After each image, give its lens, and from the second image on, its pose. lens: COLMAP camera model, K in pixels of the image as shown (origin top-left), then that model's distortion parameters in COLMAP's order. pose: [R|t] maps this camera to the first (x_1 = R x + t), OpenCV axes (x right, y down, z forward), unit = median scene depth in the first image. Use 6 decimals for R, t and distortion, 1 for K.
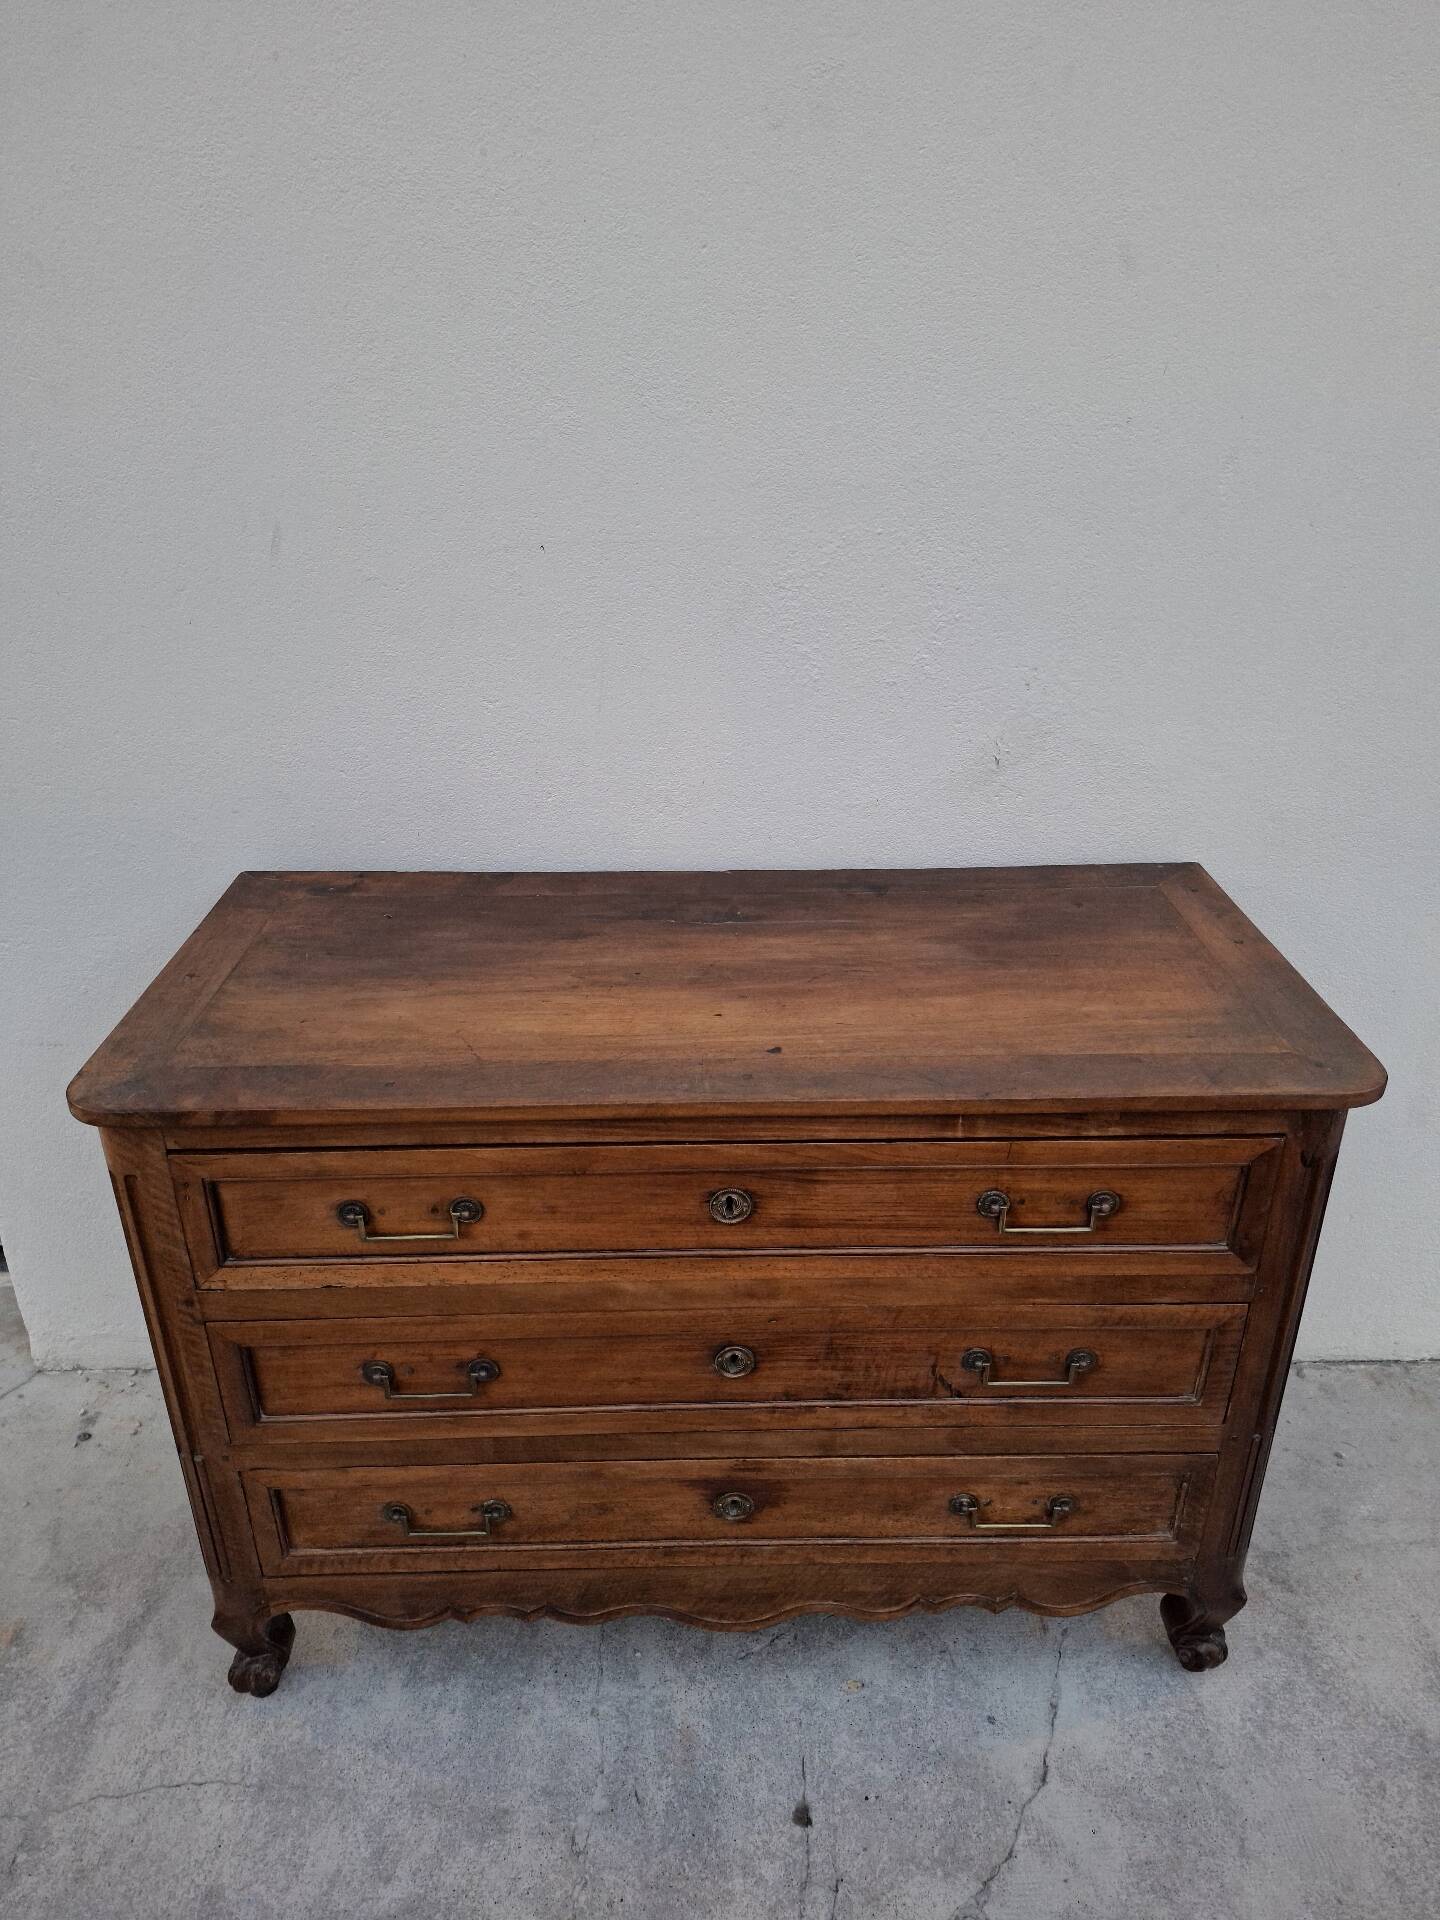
lens RADIAL K [[1319.7, 0, 737.1], [0, 1319.7, 974.2], [0, 0, 1]] dist [0.078218, -0.093962]
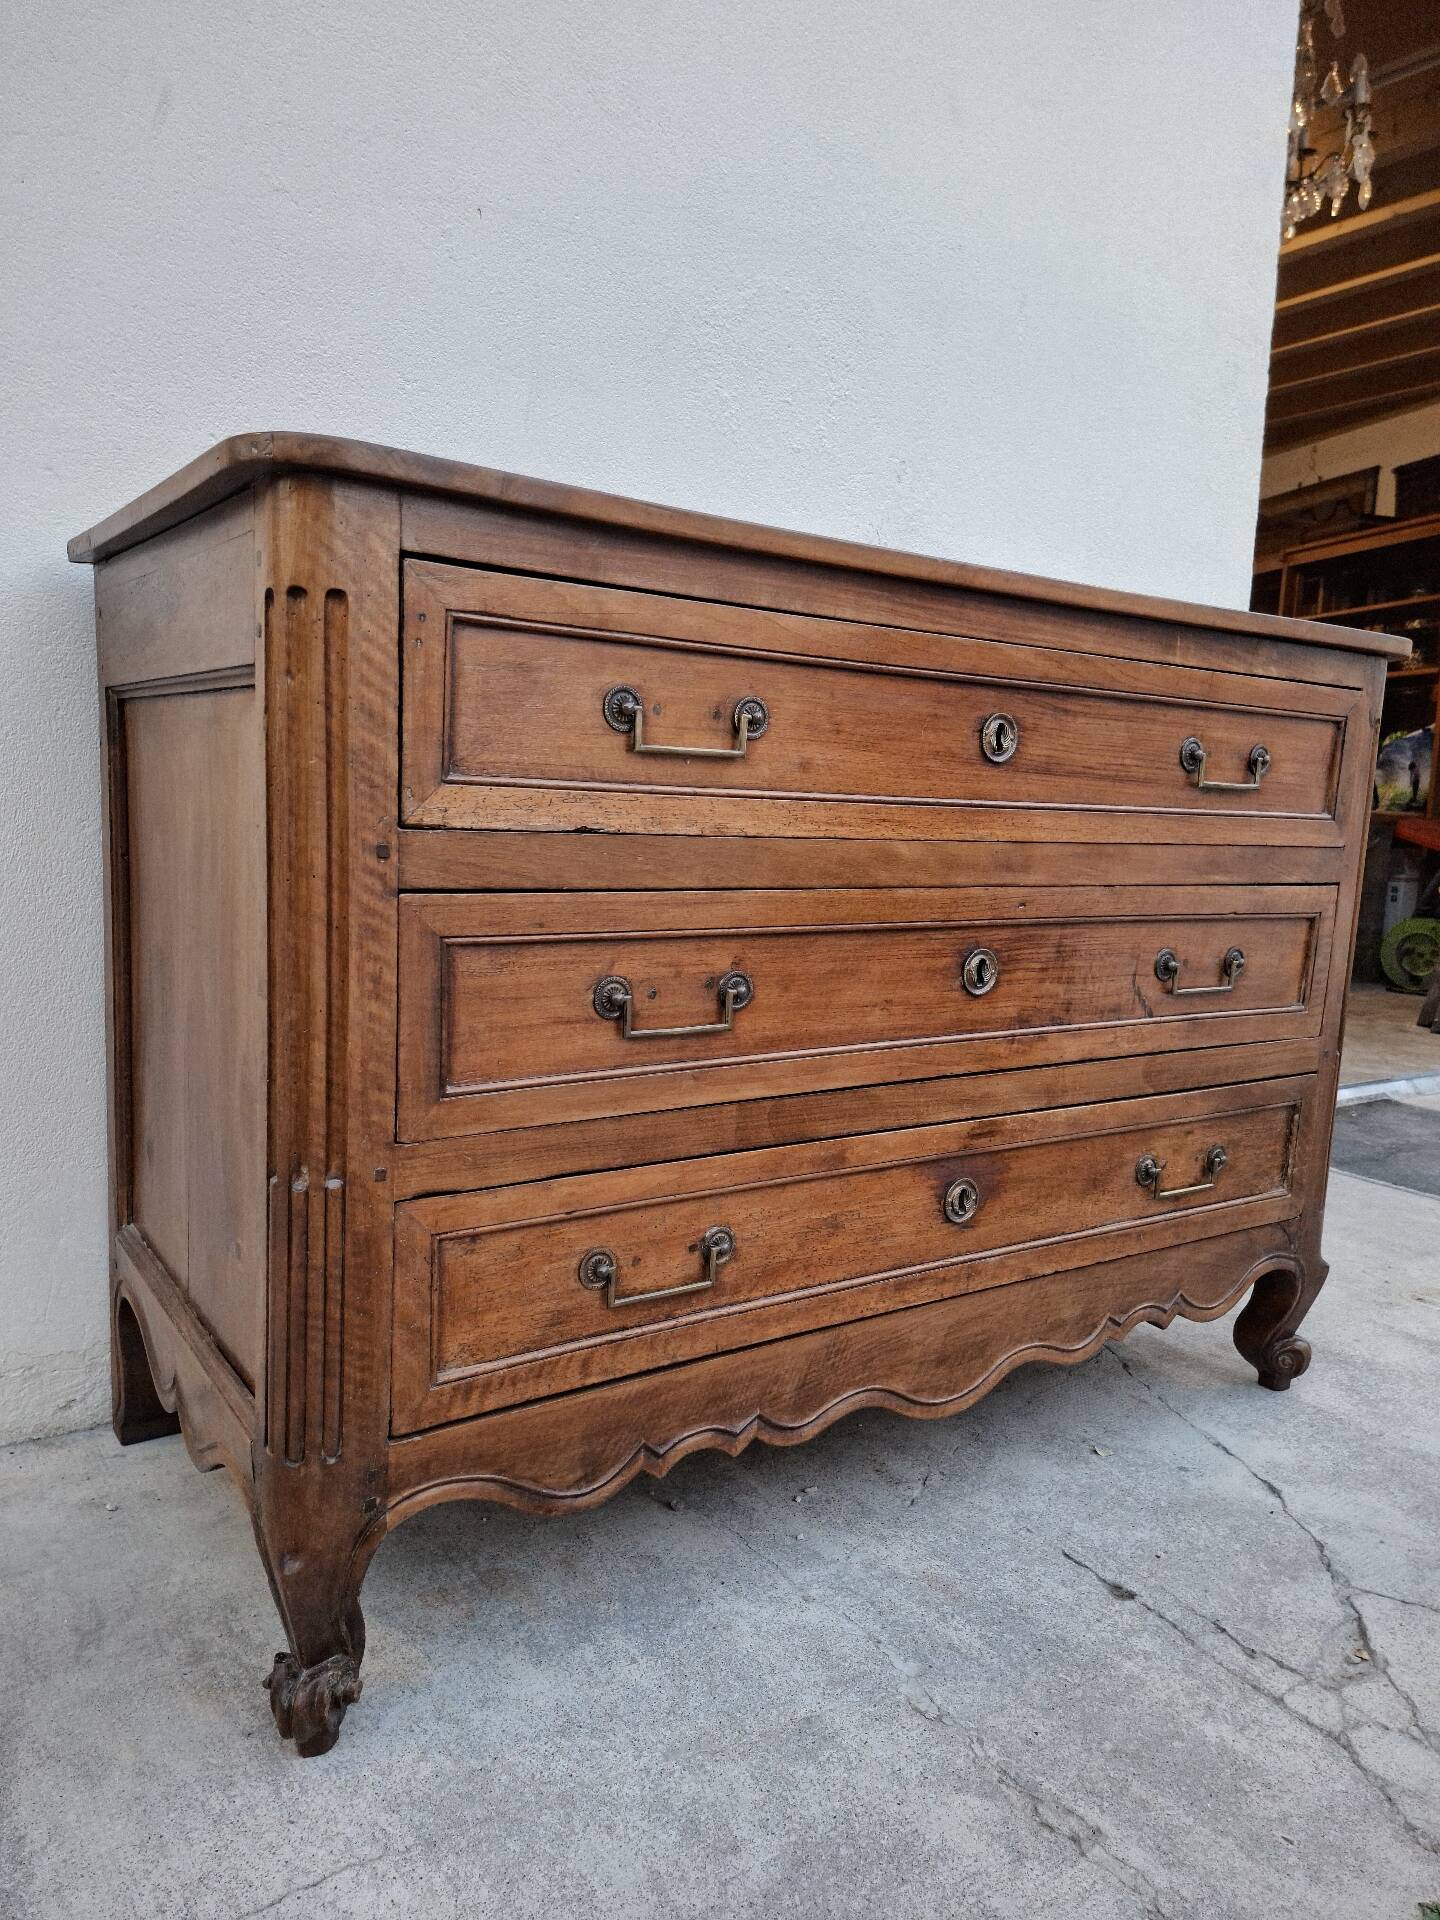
lens RADIAL K [[1321.5, 0, 724.9], [0, 1321.5, 980.1], [0, 0, 1]] dist [0.106487, -0.132330]
pose [[0.834413, -0.039673, 0.549709, -0.581176], [0.201377, 0.950389, -0.237084, 0.451917], [-0.513032, 0.308525, 0.801006, 0.404919]]
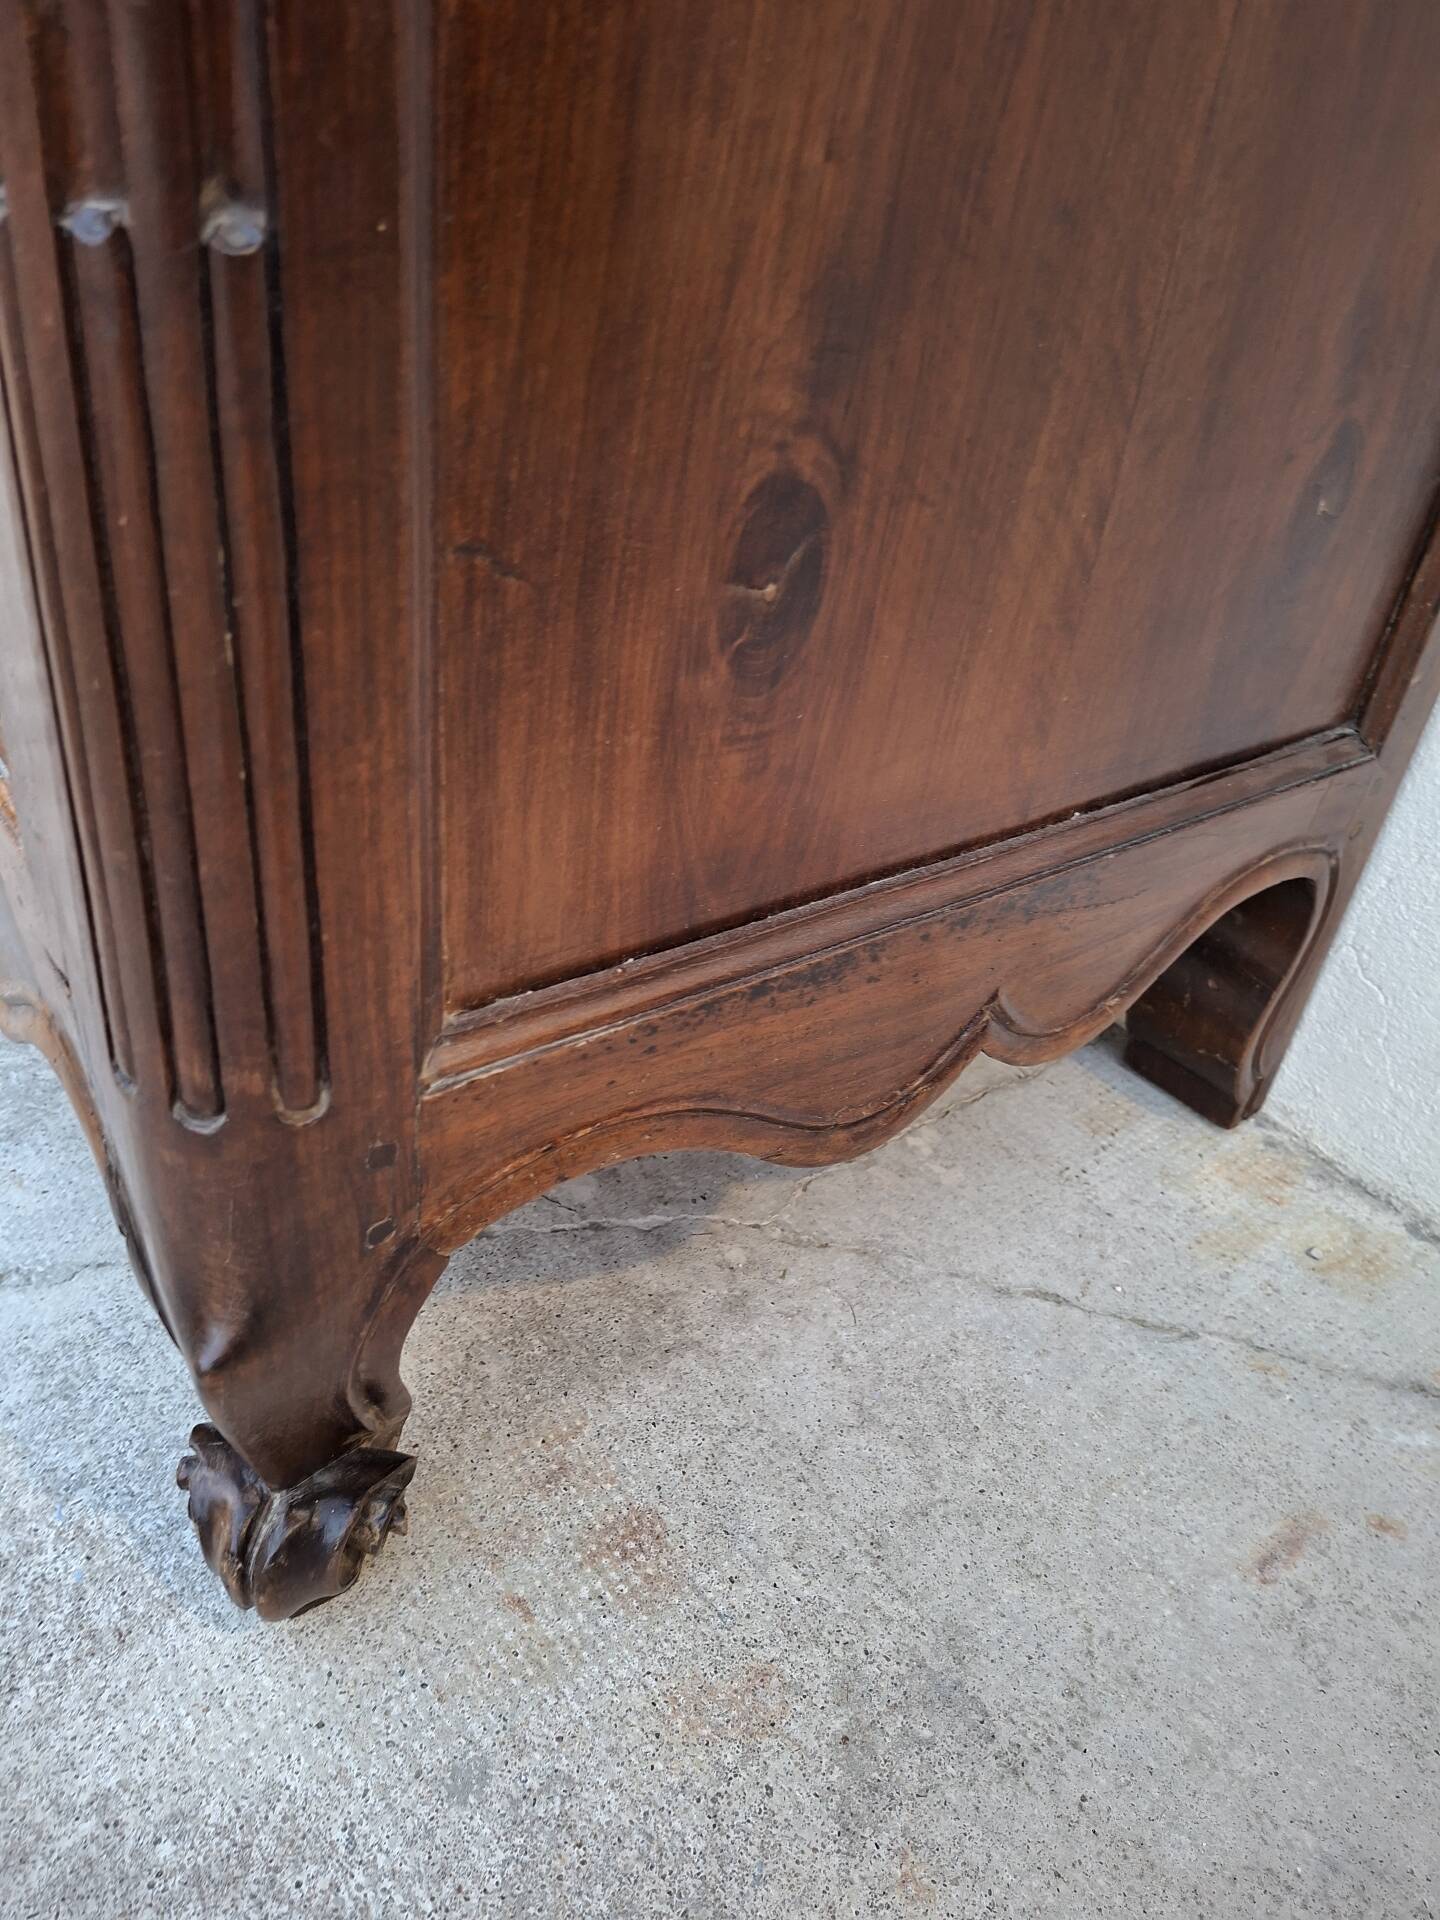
lens RADIAL K [[1344.2, 0, 703.0], [0, 1344.2, 937.9], [0, 0, 1]] dist [0.094735, -0.143123]
pose [[0.578991, 0.491829, -0.650288, 0.585042], [-0.458846, 0.855837, 0.238752, 0.350397], [0.673966, 0.160147, 0.721196, 0.973299]]
